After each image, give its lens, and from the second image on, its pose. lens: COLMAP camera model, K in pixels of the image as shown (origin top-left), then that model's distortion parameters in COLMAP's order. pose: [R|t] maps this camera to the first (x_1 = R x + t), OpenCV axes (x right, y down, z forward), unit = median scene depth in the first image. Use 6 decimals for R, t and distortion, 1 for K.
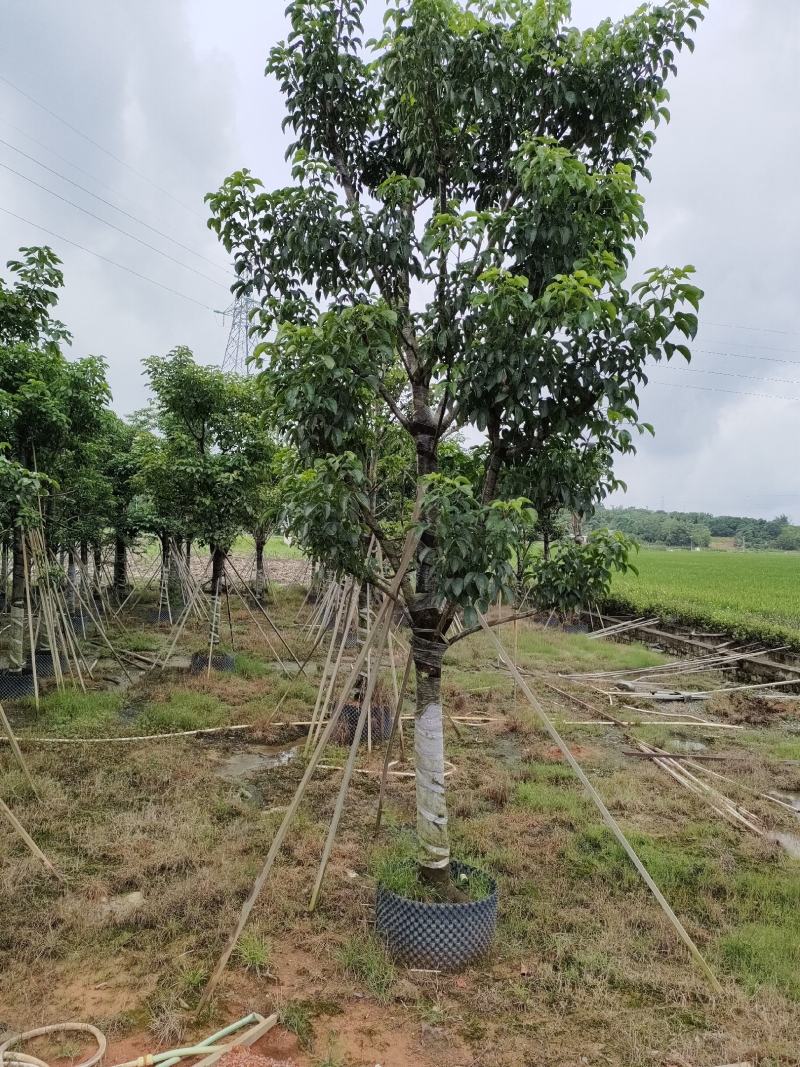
lens RADIAL K [[783.8, 0, 355.4], [0, 783.8, 531.8], [0, 0, 1]] dist [0.029893, -0.036345]
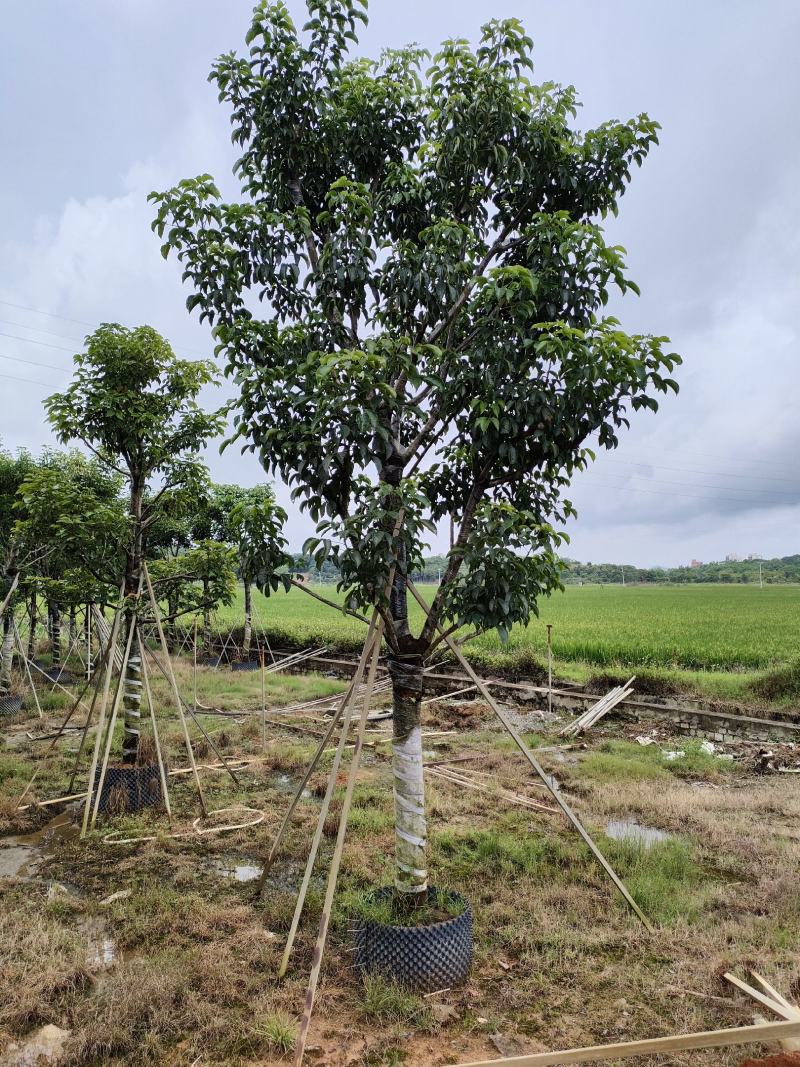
lens RADIAL K [[786.2, 0, 400.0], [0, 786.2, 533.5], [0, 0, 1]] dist [0.069841, -0.055778]
pose [[0.859076, -0.011569, 0.511718, -0.142727], [0.037157, 0.998516, -0.039805, 0.001629], [-0.510498, 0.053210, 0.858231, 0.034295]]
